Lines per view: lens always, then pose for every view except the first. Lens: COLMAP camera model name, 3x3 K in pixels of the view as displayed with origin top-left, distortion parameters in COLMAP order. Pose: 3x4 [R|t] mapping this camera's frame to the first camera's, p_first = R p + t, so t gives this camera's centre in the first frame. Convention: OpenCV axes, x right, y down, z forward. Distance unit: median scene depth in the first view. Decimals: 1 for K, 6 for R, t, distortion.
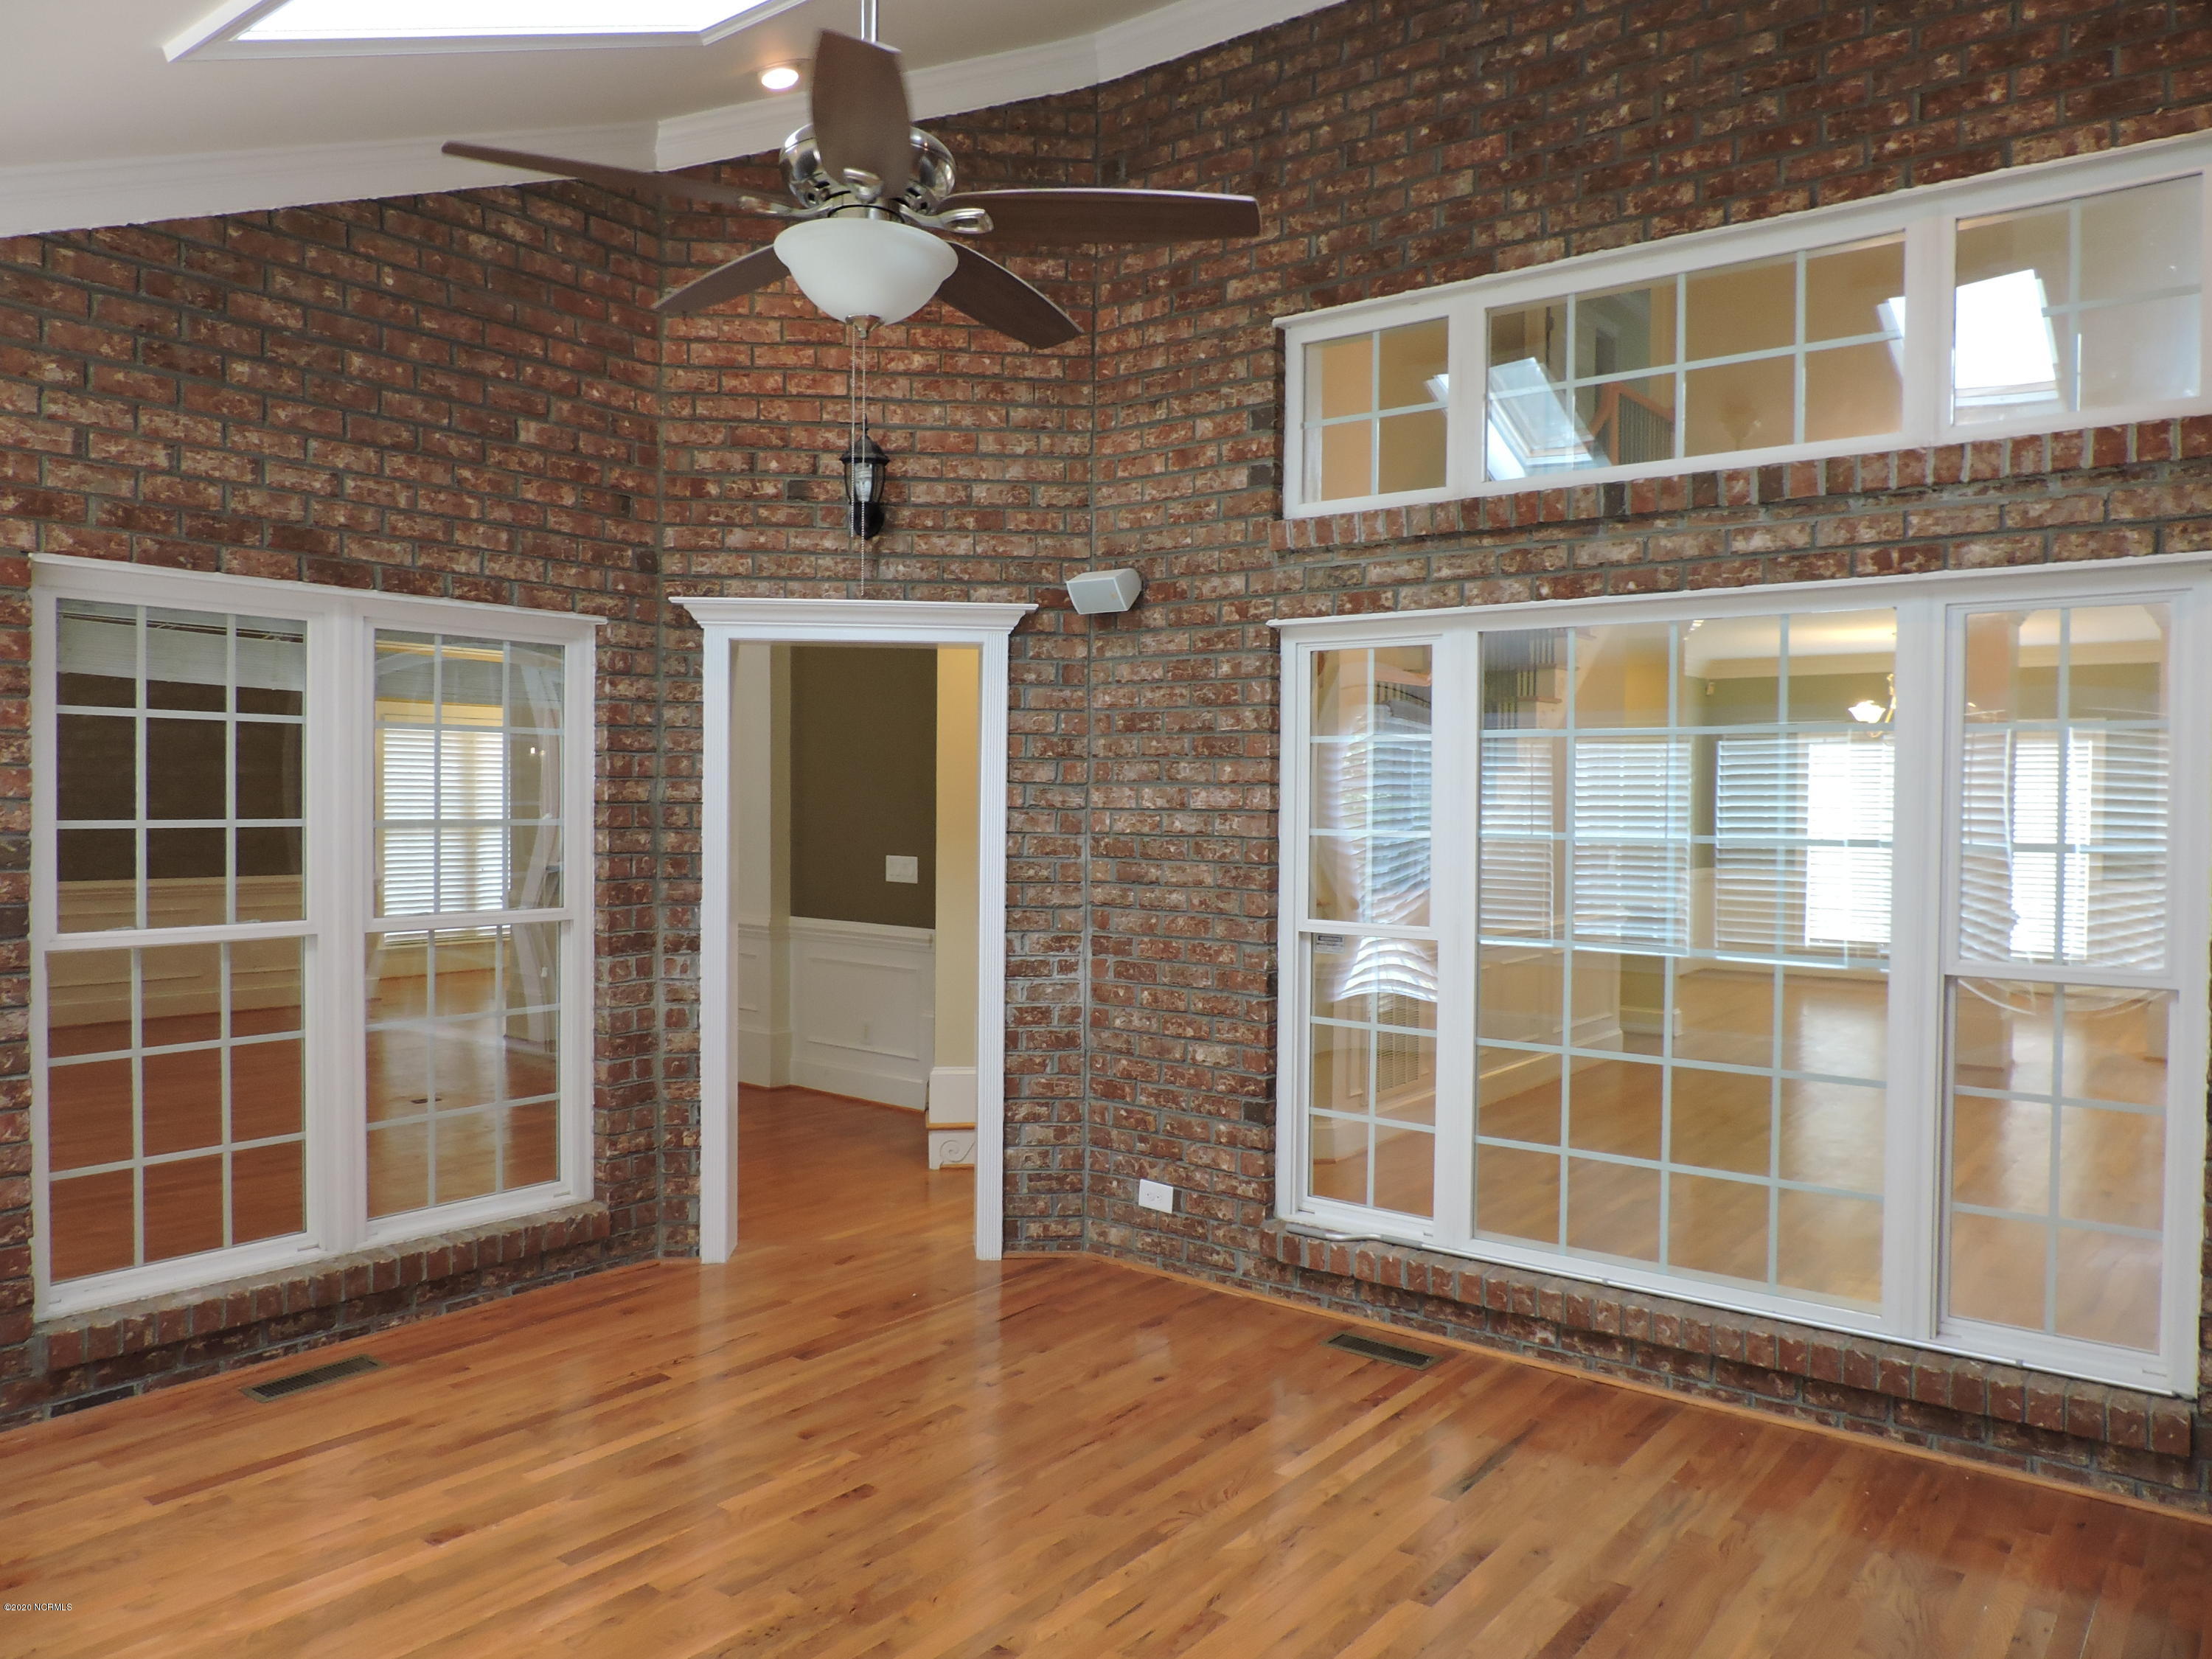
lens RADIAL K [[1556.6, 0, 1107.6], [0, 1556.6, 825.4], [0, 0, 1]] dist [-0.030677, 0.011824]
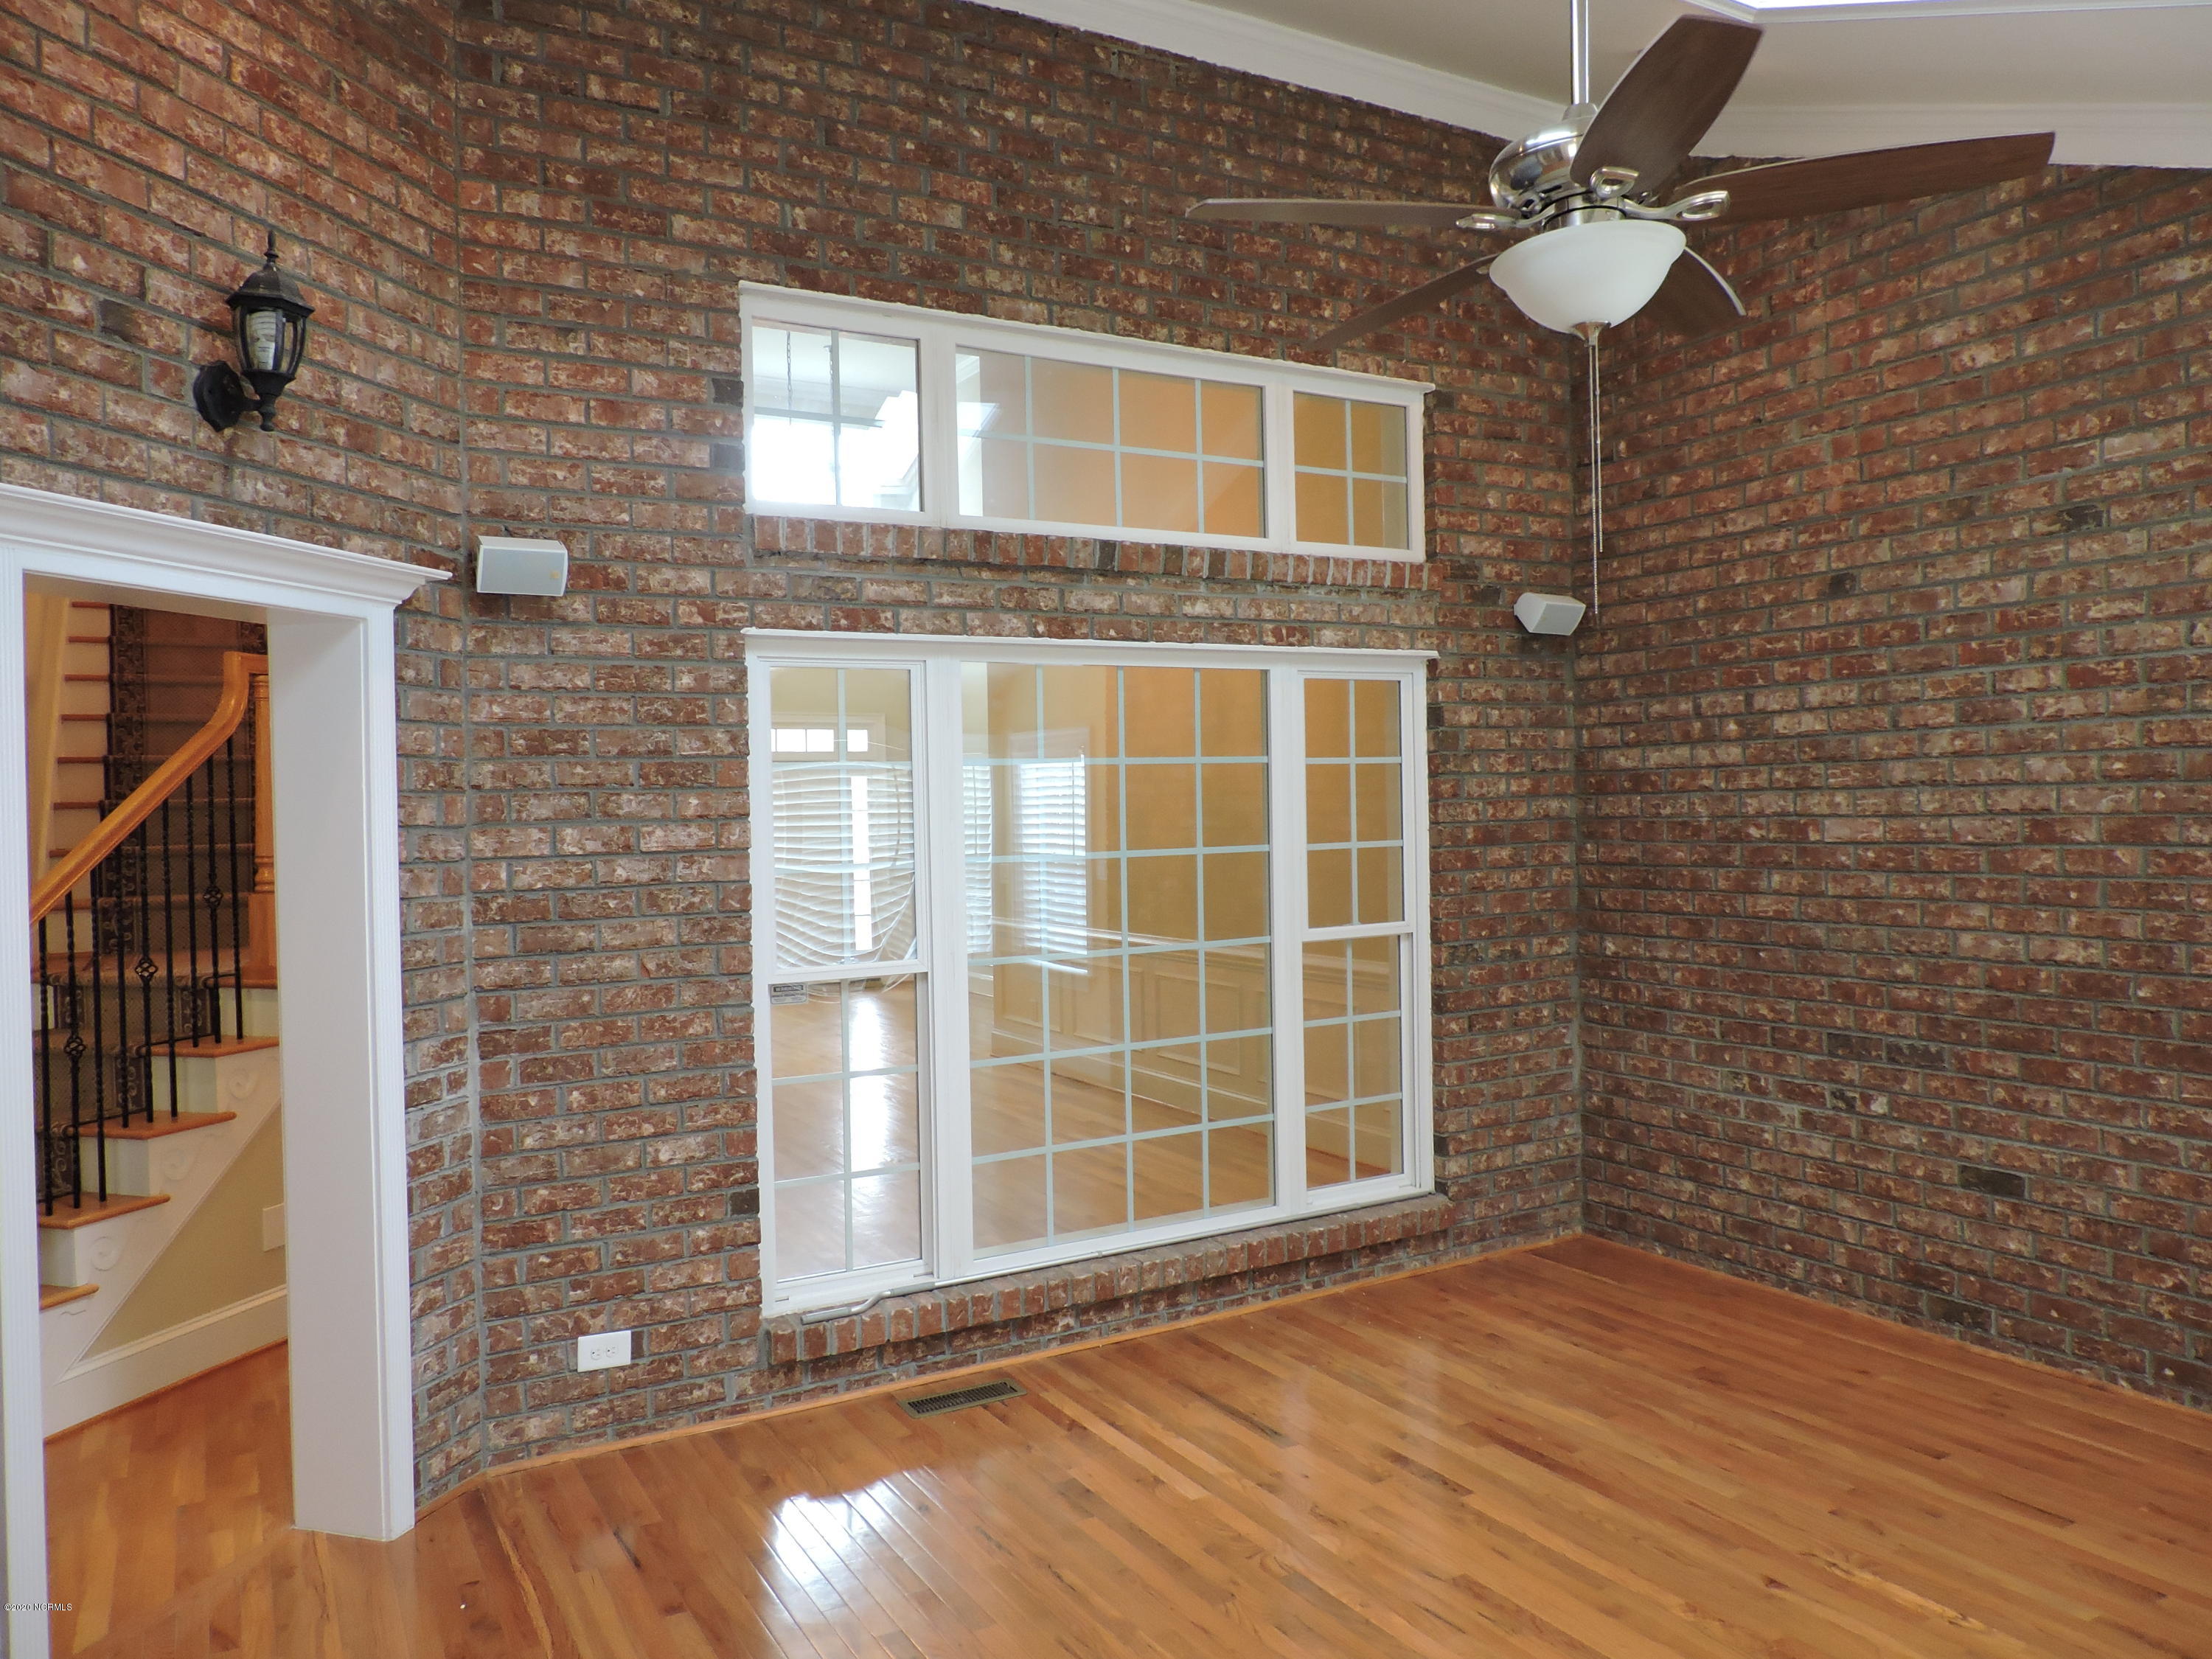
lens RADIAL K [[1556.6, 0, 1120.0], [0, 1556.6, 820.8], [0, 0, 1]] dist [-0.030677, 0.011824]
pose [[0.381082, -0.027744, 0.924125, -0.606280], [0.044852, 0.998928, 0.011494, -0.025183], [-0.923453, 0.037068, 0.381917, 0.476028]]
